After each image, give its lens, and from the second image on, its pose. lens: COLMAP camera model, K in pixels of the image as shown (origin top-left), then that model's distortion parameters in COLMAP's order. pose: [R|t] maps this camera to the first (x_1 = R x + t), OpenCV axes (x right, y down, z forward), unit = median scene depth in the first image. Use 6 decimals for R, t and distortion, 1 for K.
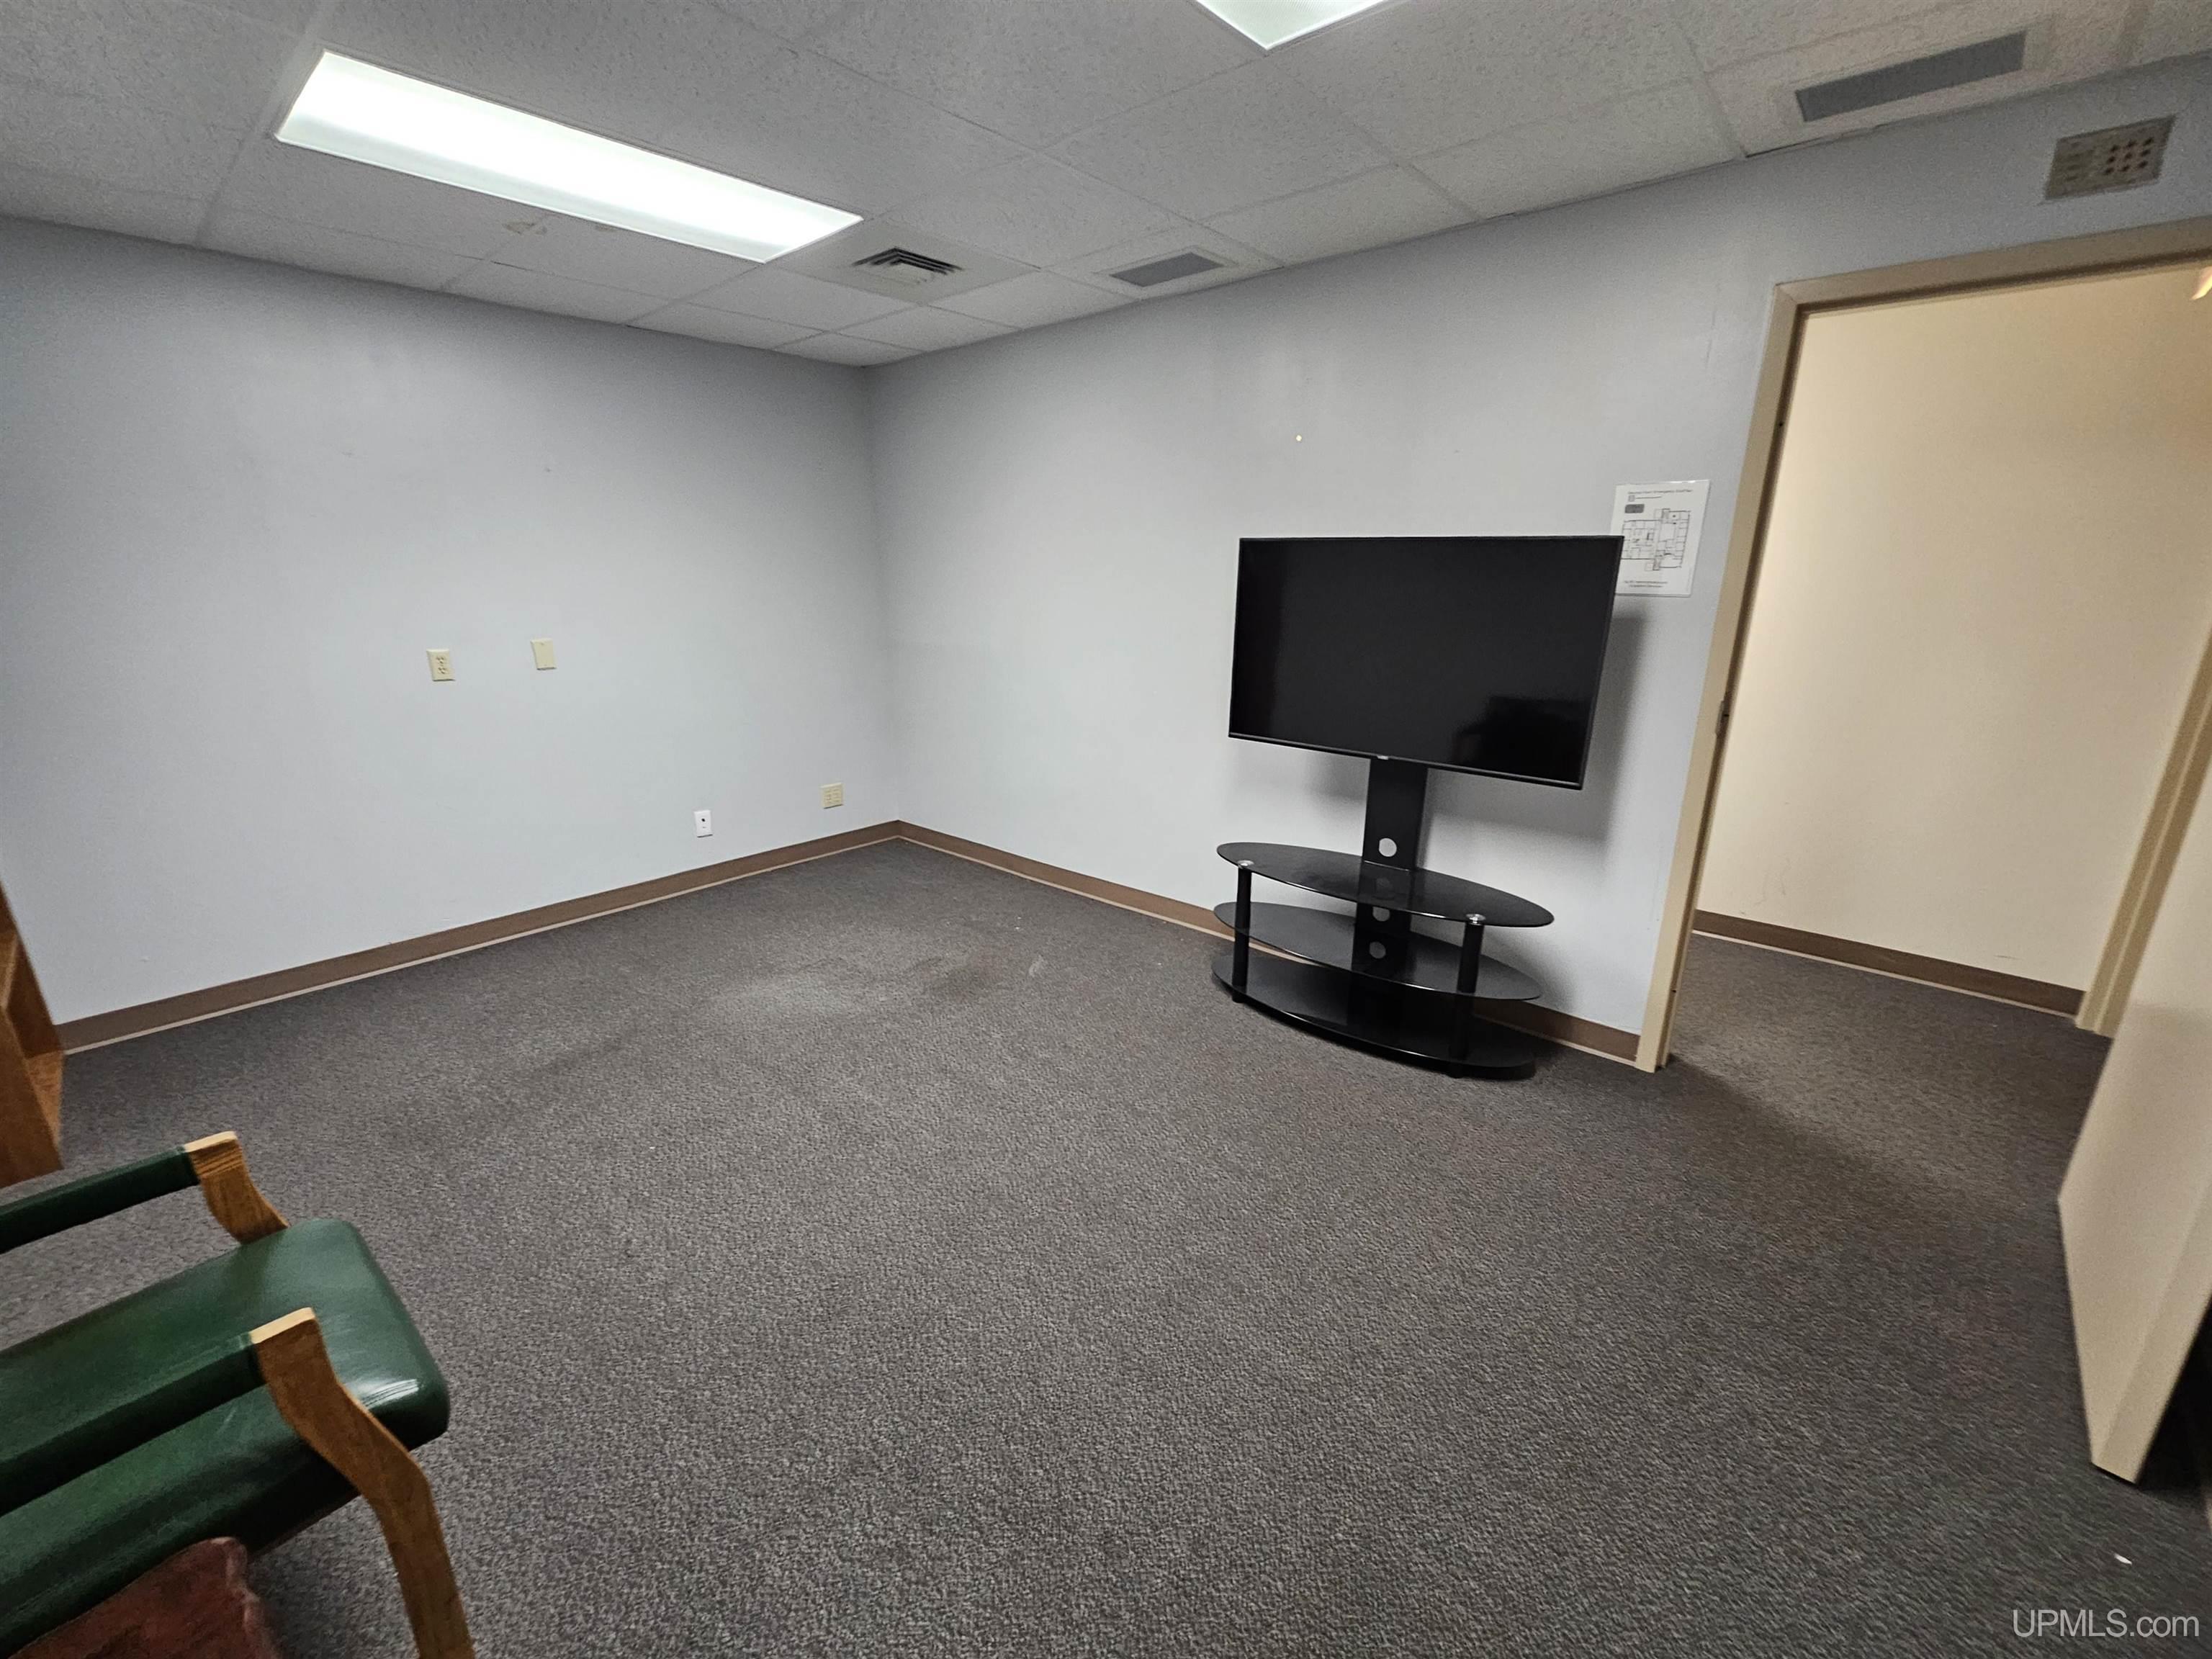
lens RADIAL K [[908.3, 0, 1102.9], [0, 908.3, 830.8], [0, 0, 1]] dist [-0.000427, 0.000205]
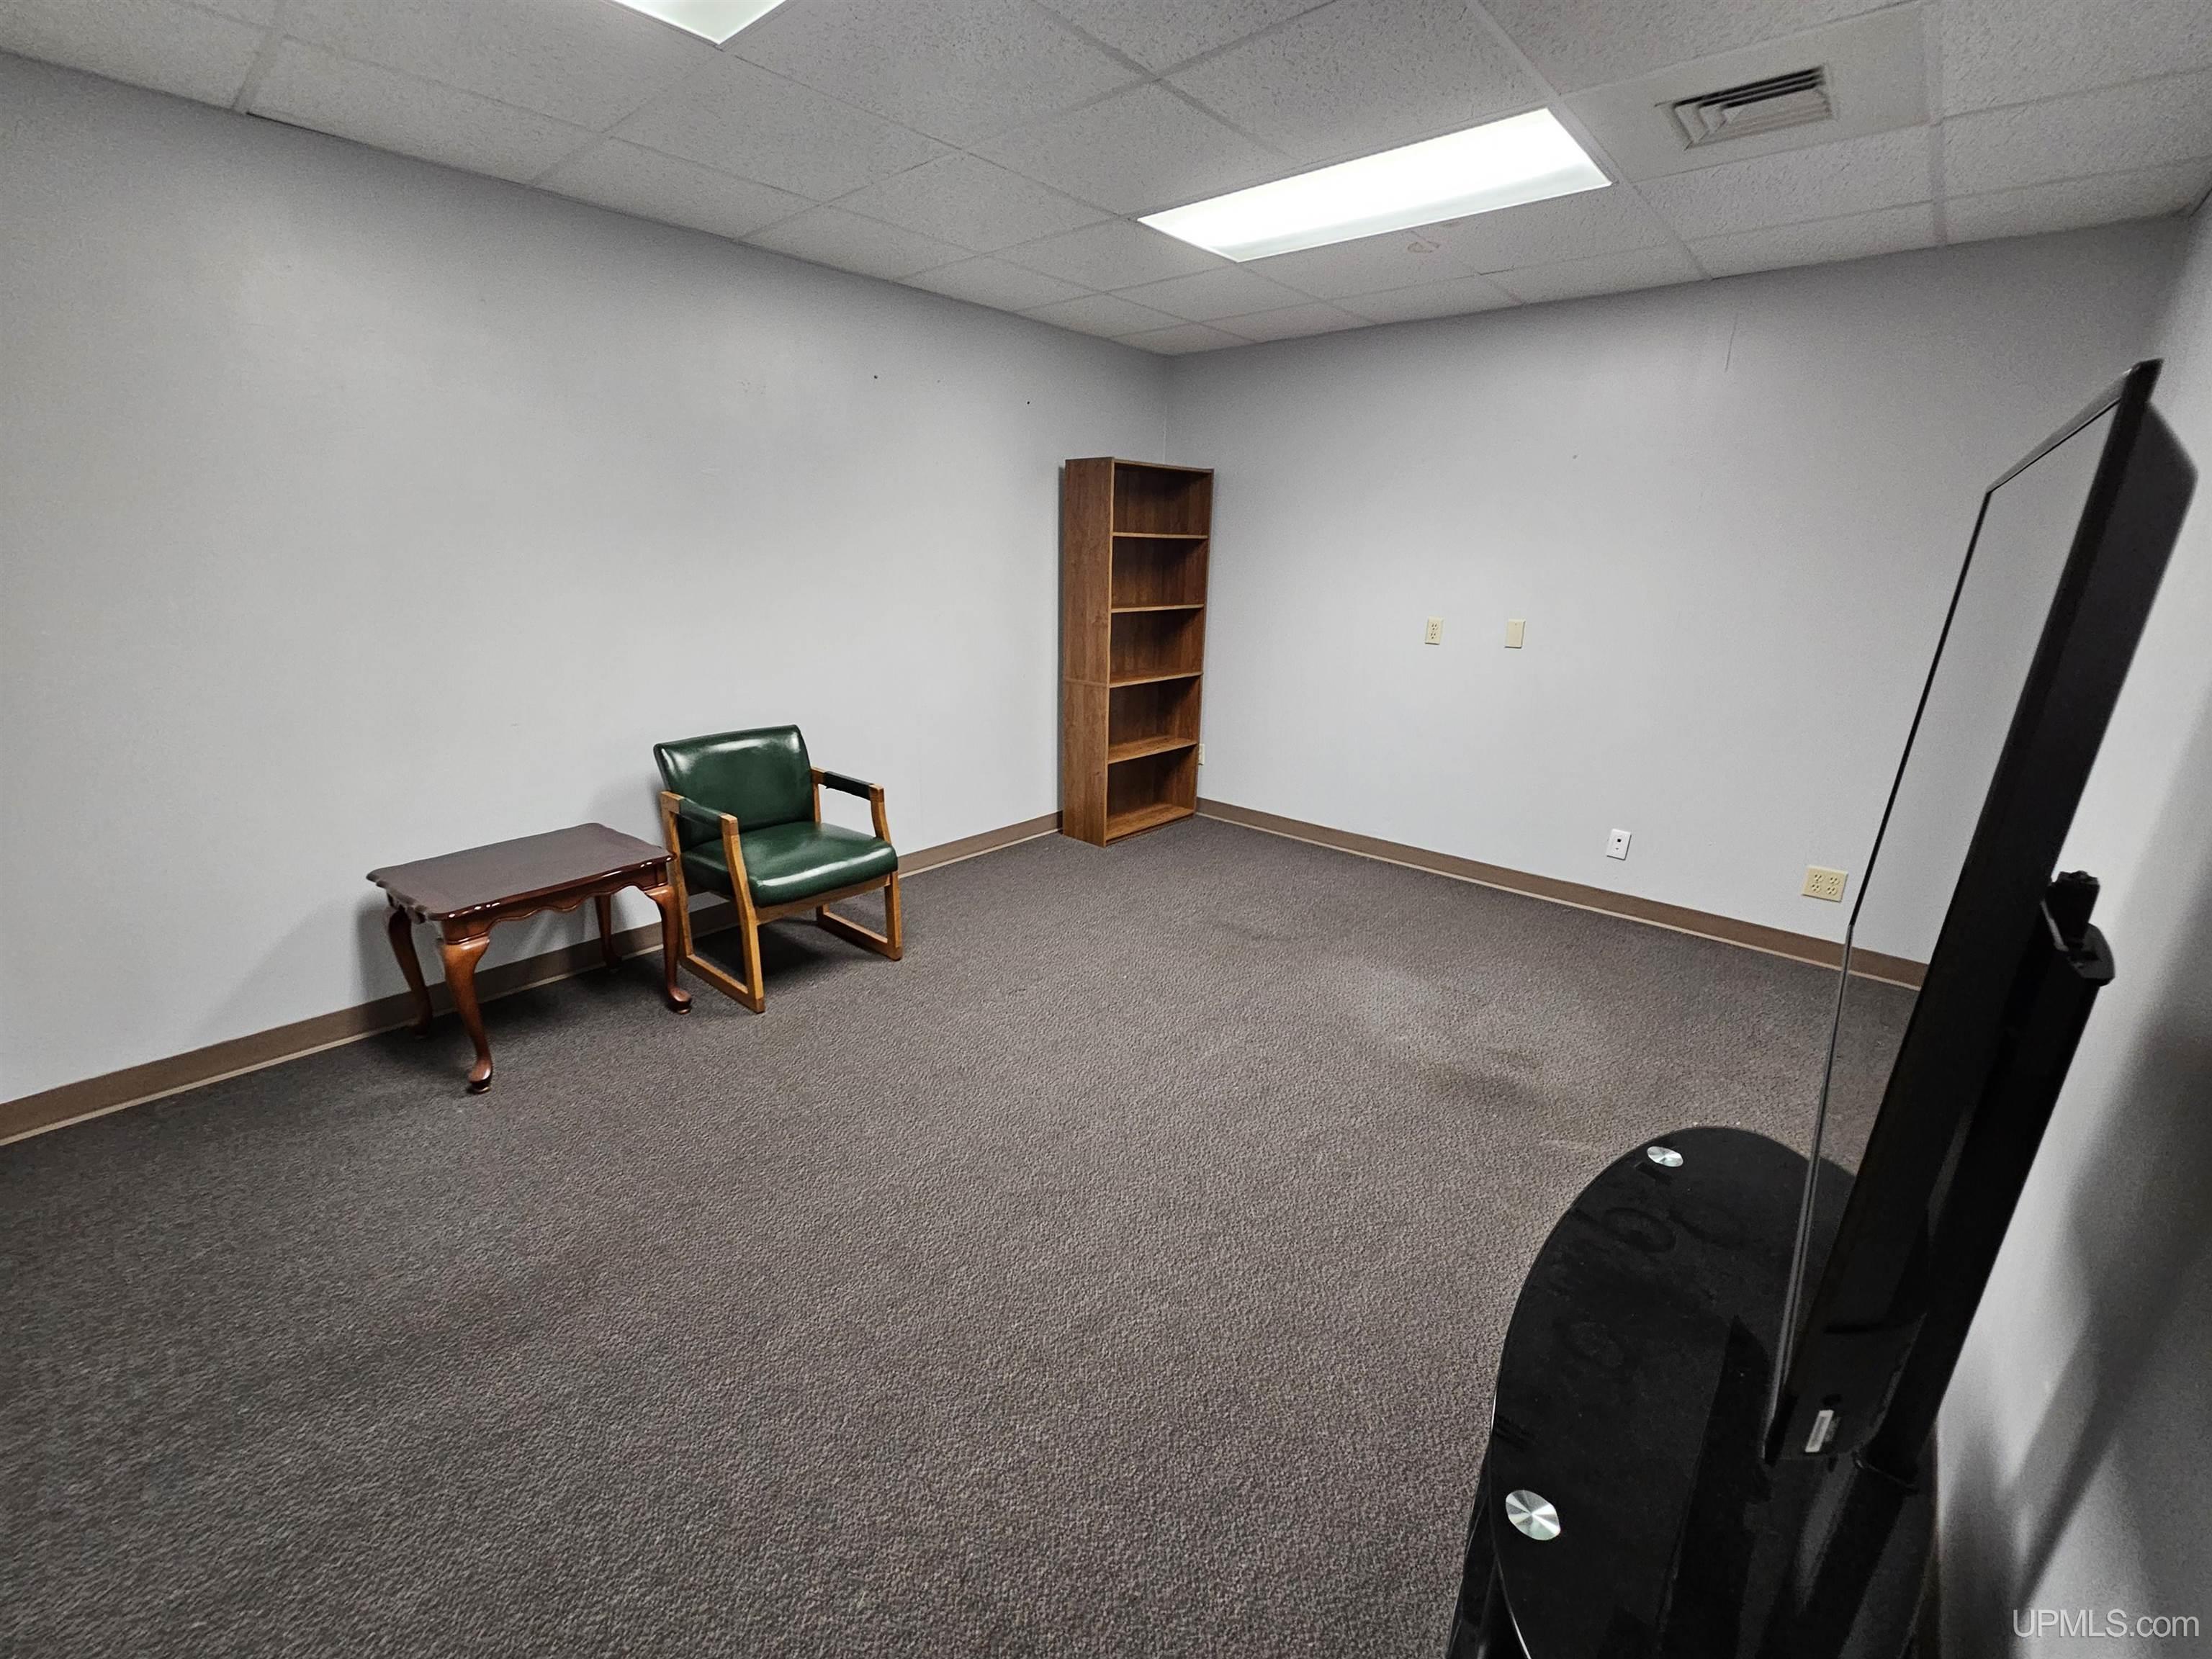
lens RADIAL K [[908.3, 0, 1102.9], [0, 908.3, 830.8], [0, 0, 1]] dist [-0.000427, 0.000205]
pose [[0.010459, 0.298773, -0.954267, 0.611216], [-0.295479, 0.912627, 0.282497, -0.186232], [0.955292, 0.279011, 0.097827, 0.657582]]
